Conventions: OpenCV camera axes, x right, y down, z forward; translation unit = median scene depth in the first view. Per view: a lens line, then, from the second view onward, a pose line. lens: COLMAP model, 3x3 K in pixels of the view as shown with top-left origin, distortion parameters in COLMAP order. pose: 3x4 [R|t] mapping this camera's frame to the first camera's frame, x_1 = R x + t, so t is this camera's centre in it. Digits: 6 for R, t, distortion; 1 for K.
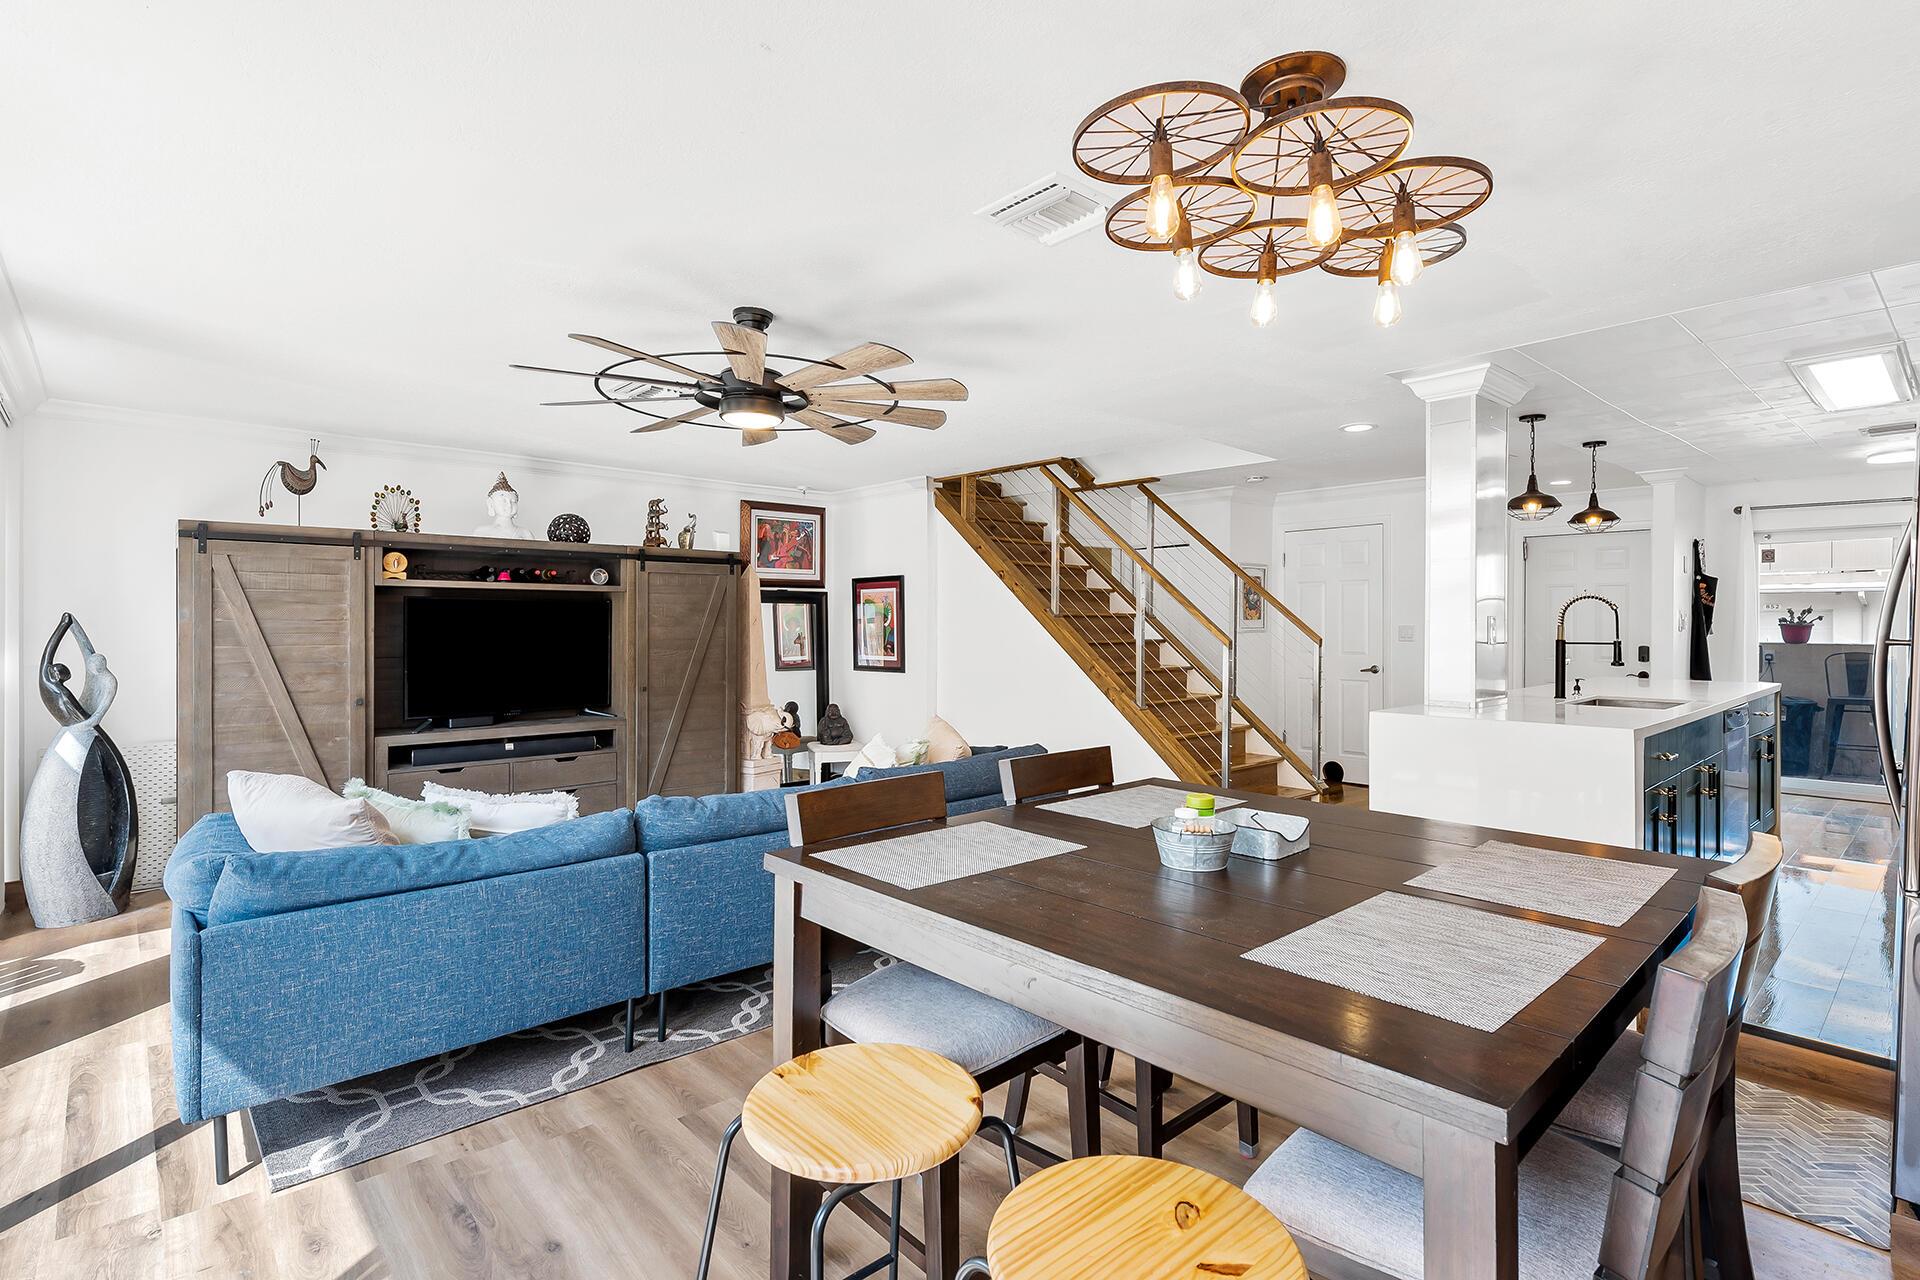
lens RADIAL K [[913.8, 0, 972.4], [0, 913.8, 625.6], [0, 0, 1]] dist [0.014186, -0.002696]
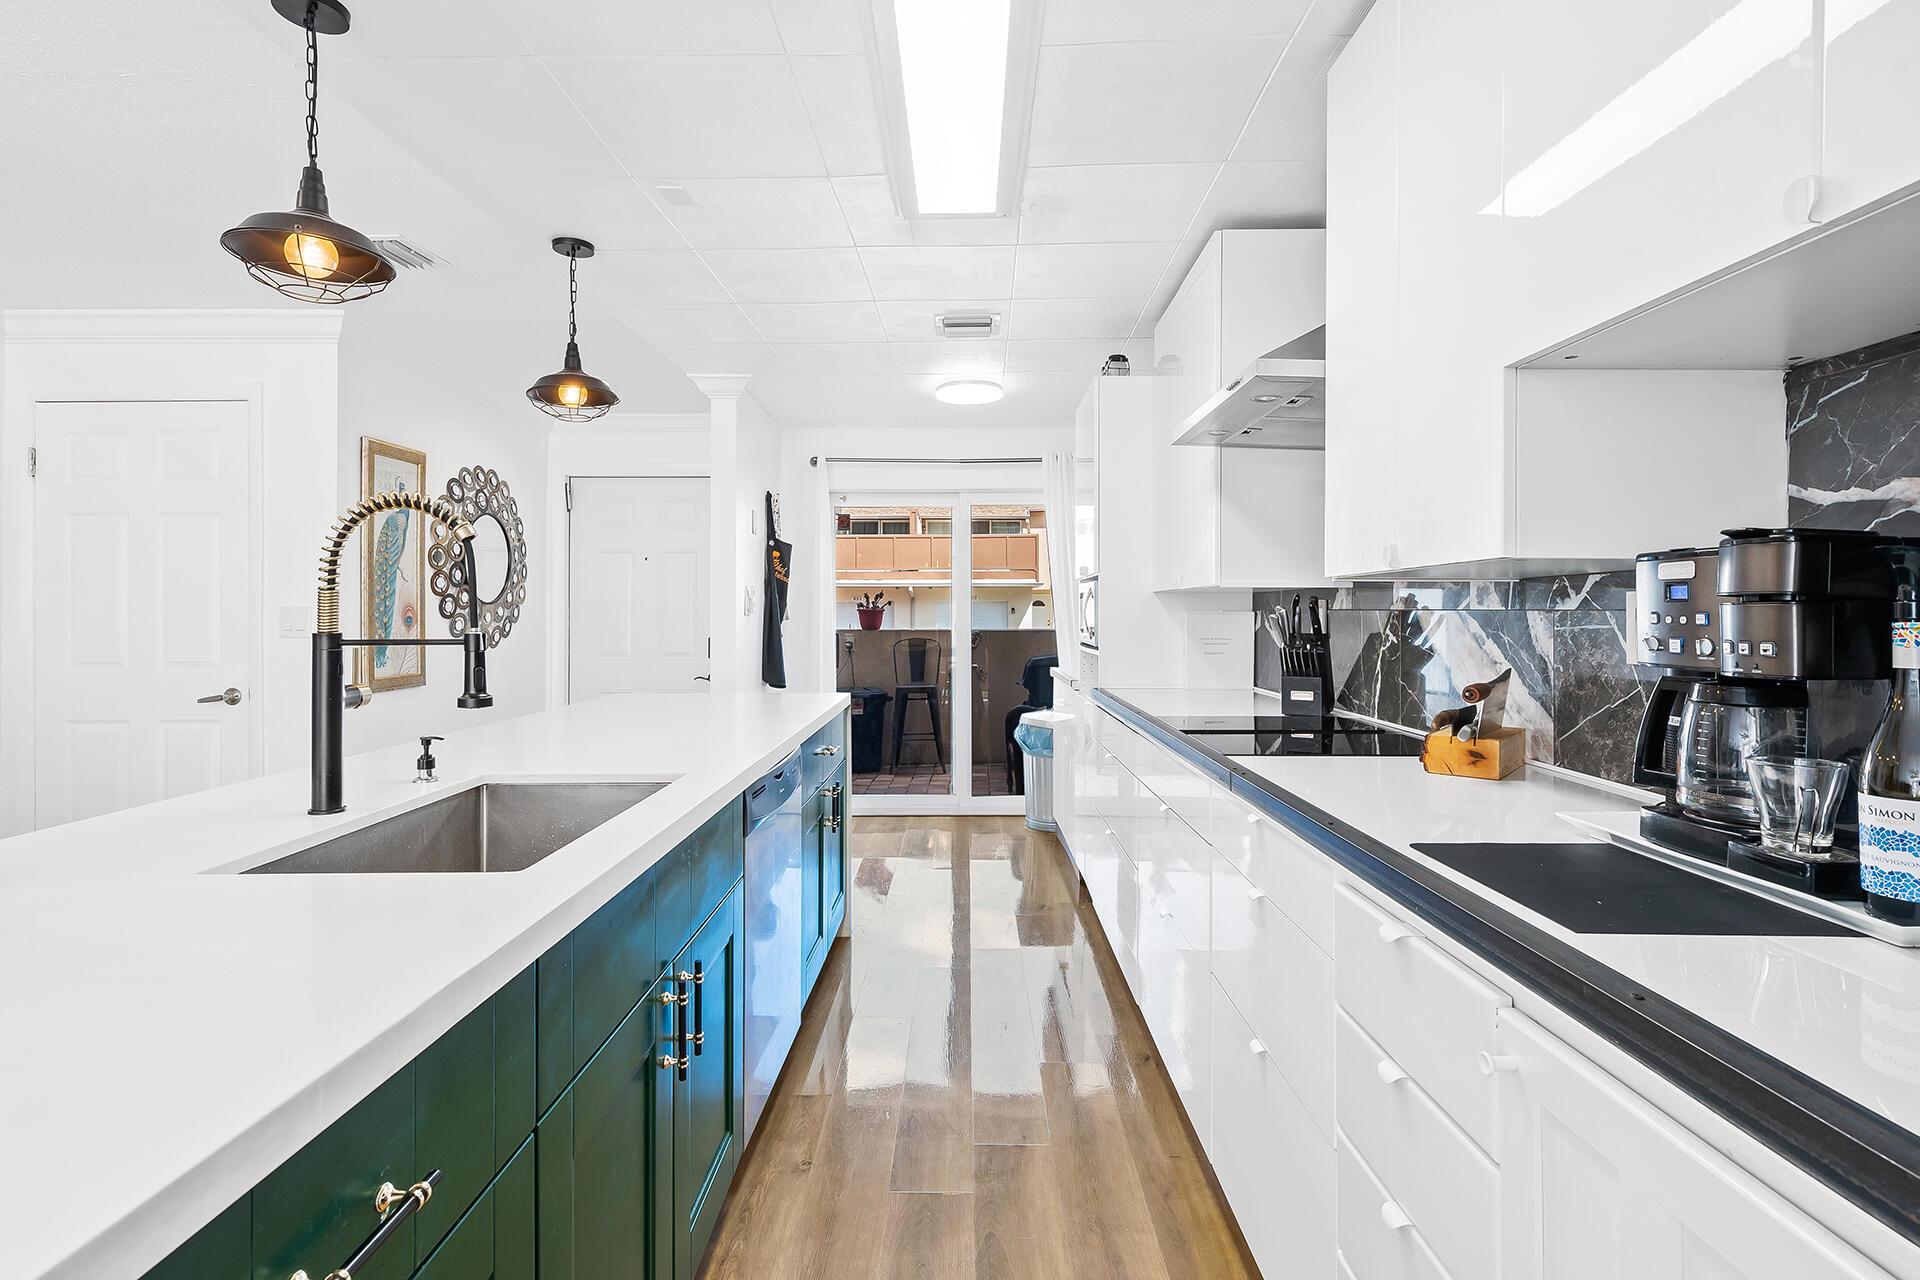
lens RADIAL K [[913.8, 0, 969.5], [0, 913.8, 608.6], [0, 0, 1]] dist [0.014186, -0.002696]
pose [[0.671214, 0.002595, 0.741259, 0.403942], [0.004746, 0.999958, -0.007798, 0.007846], [-0.741249, 0.008753, 0.671174, 0.448967]]
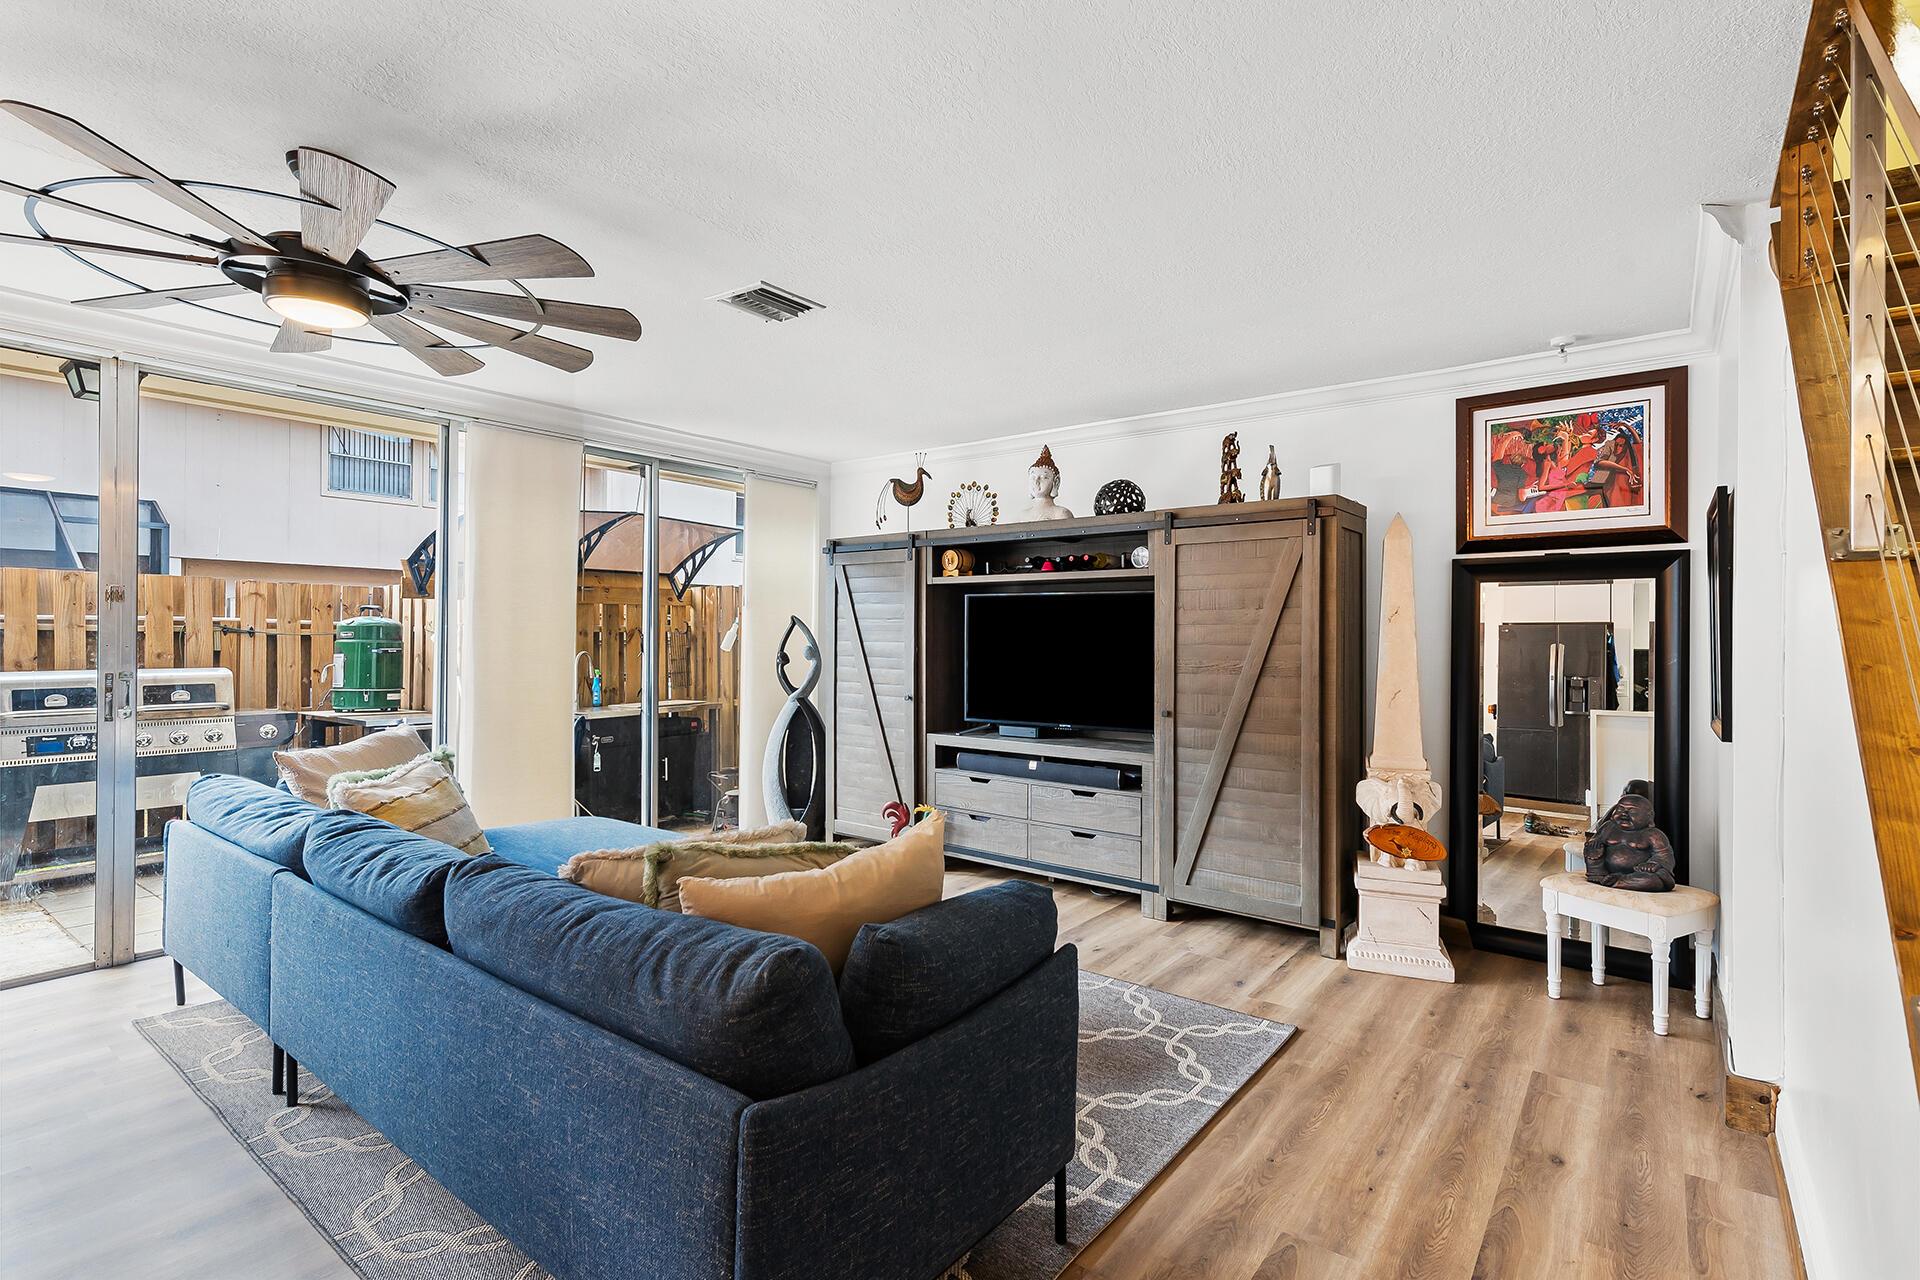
lens RADIAL K [[913.8, 0, 963.2], [0, 913.8, 636.5], [0, 0, 1]] dist [0.014186, -0.002696]
pose [[0.165216, -0.000037, -0.986257, 0.295247], [-0.008714, 0.999961, -0.001497, 0.012789], [0.986219, 0.008841, 0.165209, 0.727433]]
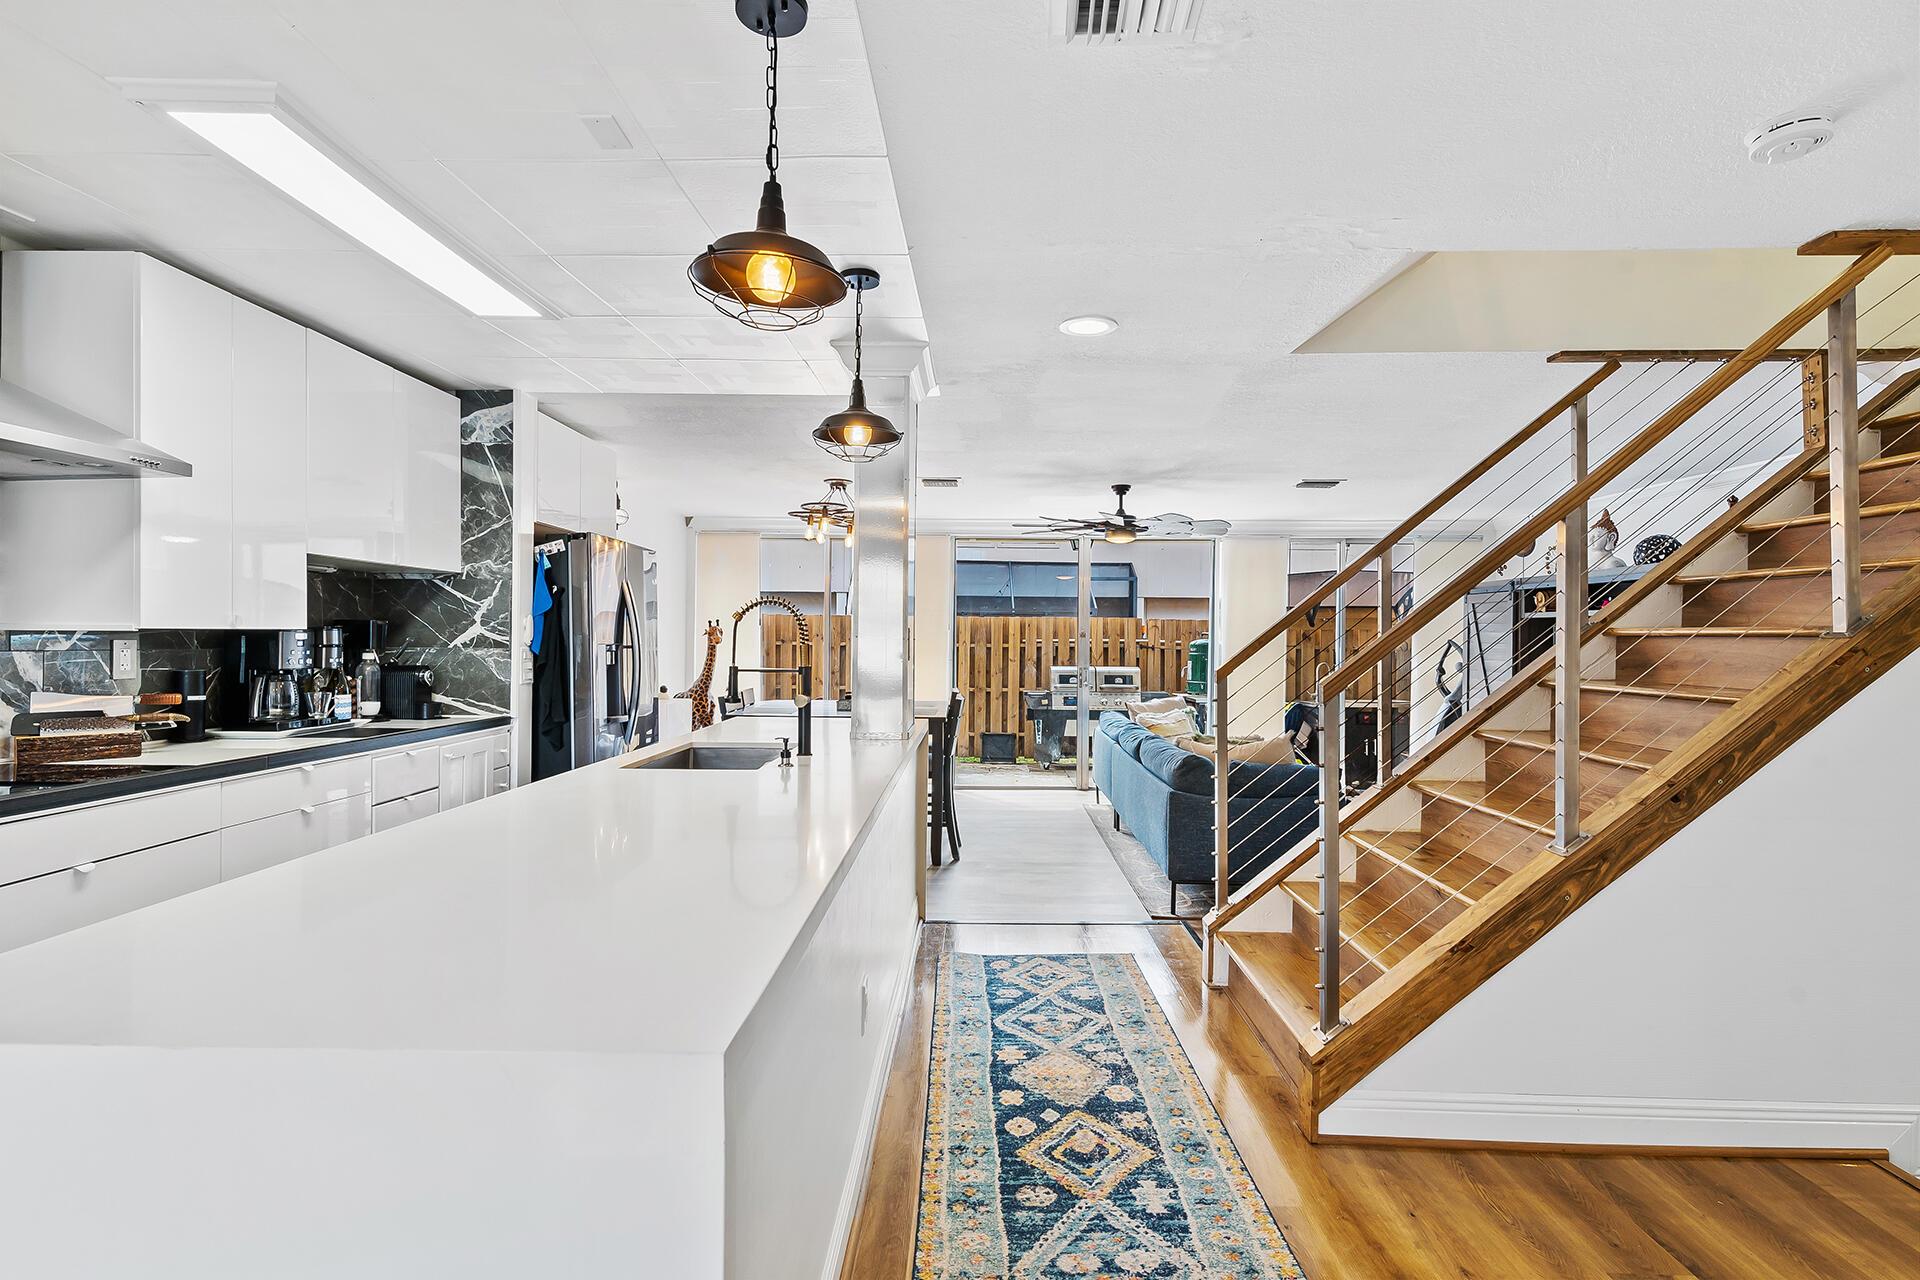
lens RADIAL K [[913.8, 0, 961.2], [0, 913.8, 639.0], [0, 0, 1]] dist [0.014186, -0.002696]
pose [[-0.692659, -0.006719, -0.721234, 0.756065], [-0.012429, 0.999919, 0.002621, -0.004819], [0.721158, 0.010780, -0.692686, 1.120541]]
